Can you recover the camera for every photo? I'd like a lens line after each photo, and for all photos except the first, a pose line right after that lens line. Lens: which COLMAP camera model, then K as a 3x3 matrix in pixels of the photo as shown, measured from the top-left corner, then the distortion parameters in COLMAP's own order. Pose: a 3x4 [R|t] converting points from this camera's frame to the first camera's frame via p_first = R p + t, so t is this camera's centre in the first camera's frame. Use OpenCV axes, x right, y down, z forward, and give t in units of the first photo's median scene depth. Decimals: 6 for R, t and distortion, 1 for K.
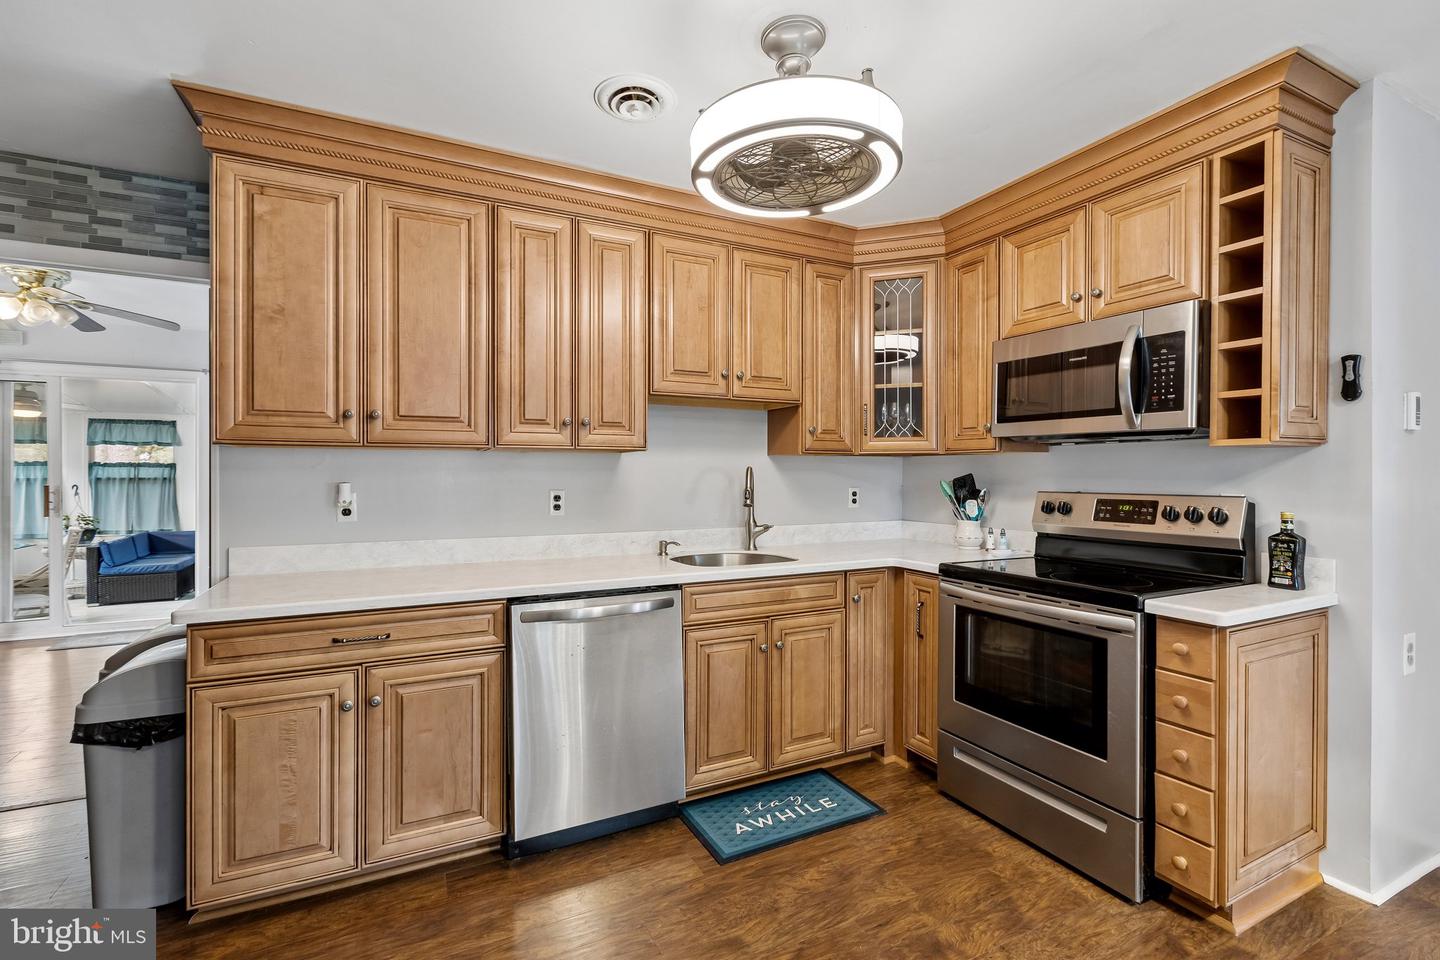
lens RADIAL K [[632.4, 0, 704.1], [0, 632.4, 474.7], [0, 0, 1]] dist [0.001041, 0.000343]
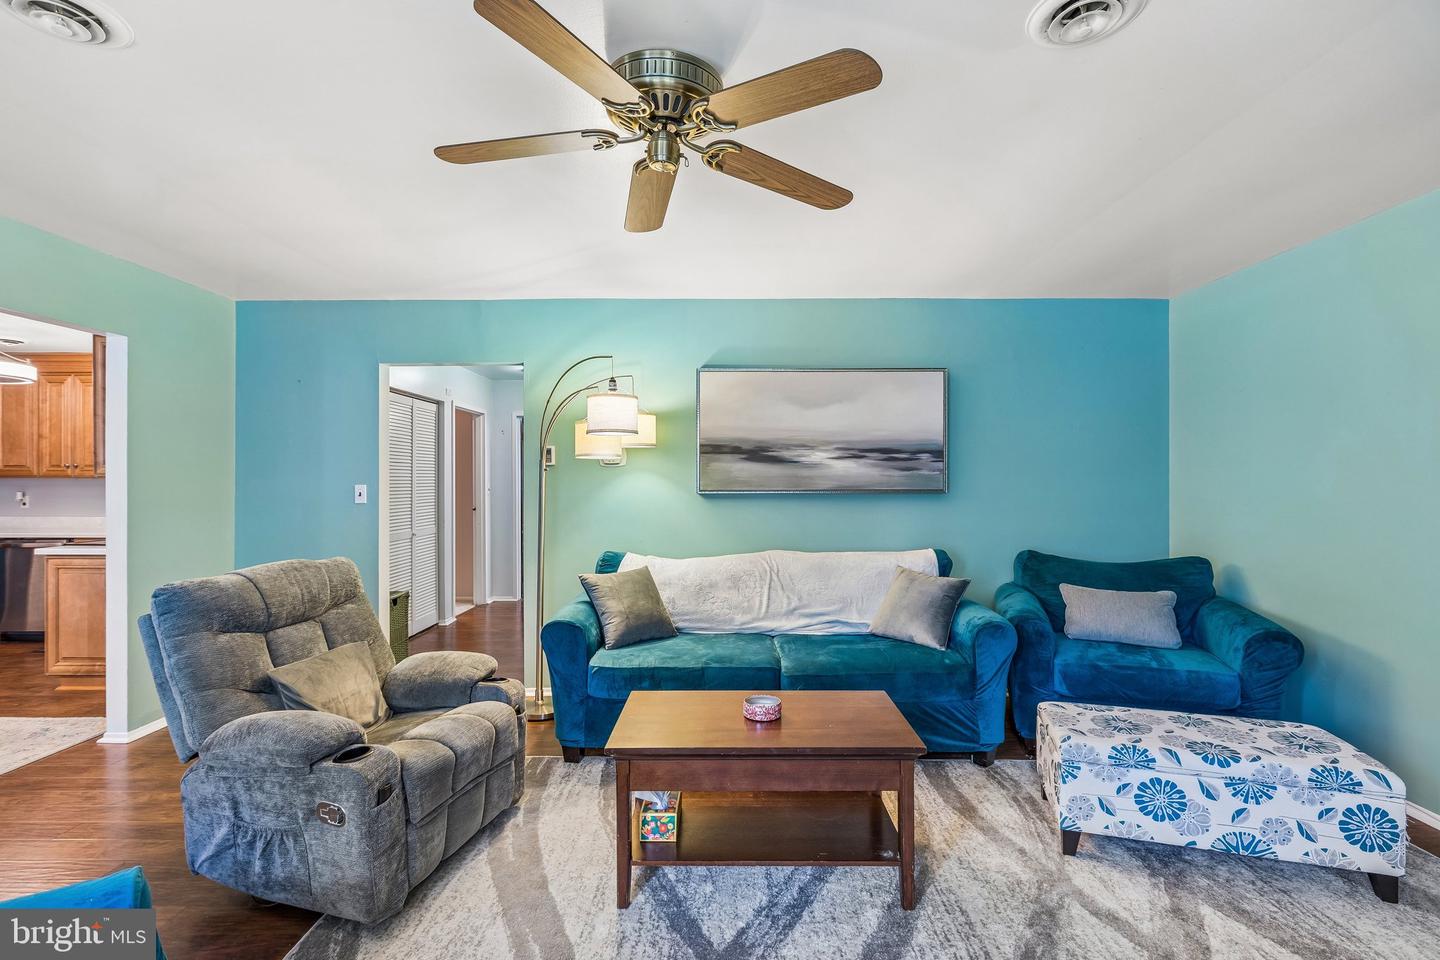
lens RADIAL K [[633.8, 0, 720.0], [0, 633.8, 480.0], [0, 0, 1]] dist [-0.002193, -0.000592]
pose [[0.898777, -0.002408, -0.438399, 3.080728], [-0.000391, 0.999980, -0.006294, -0.020037], [0.438406, 0.005828, 0.898758, -0.010738]]
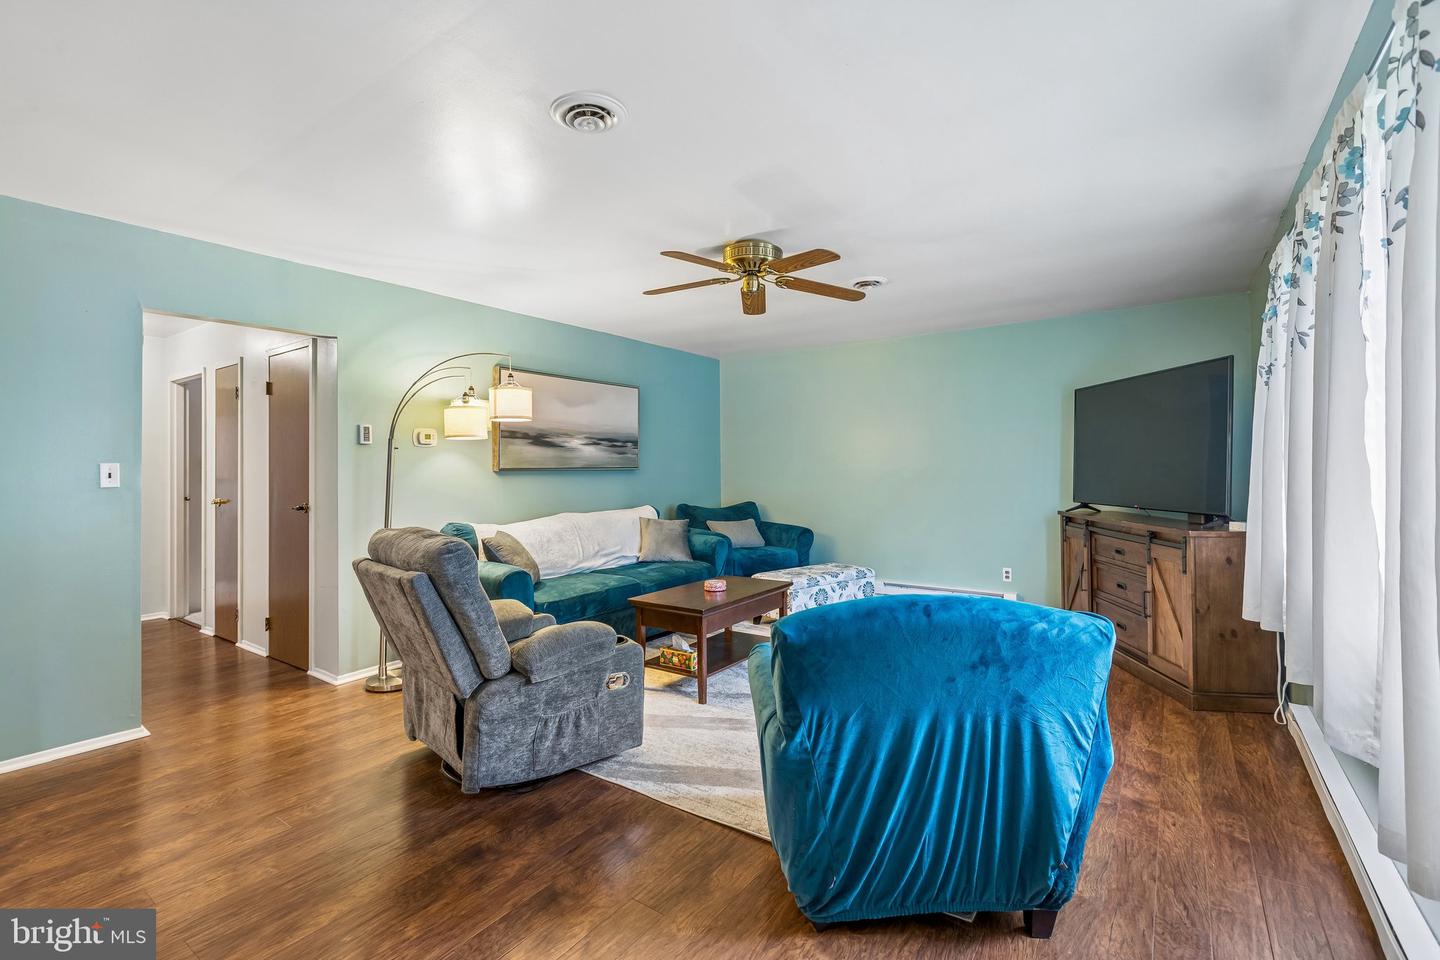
lens RADIAL K [[643.2, 0, 699.2], [0, 643.2, 456.7], [0, 0, 1]] dist [-0.003337, -0.001035]
pose [[0.887274, 0.000649, 0.461242, 1.908384], [0.010685, 0.999702, -0.021962, 0.011685], [-0.461118, 0.024415, 0.887003, -0.622376]]
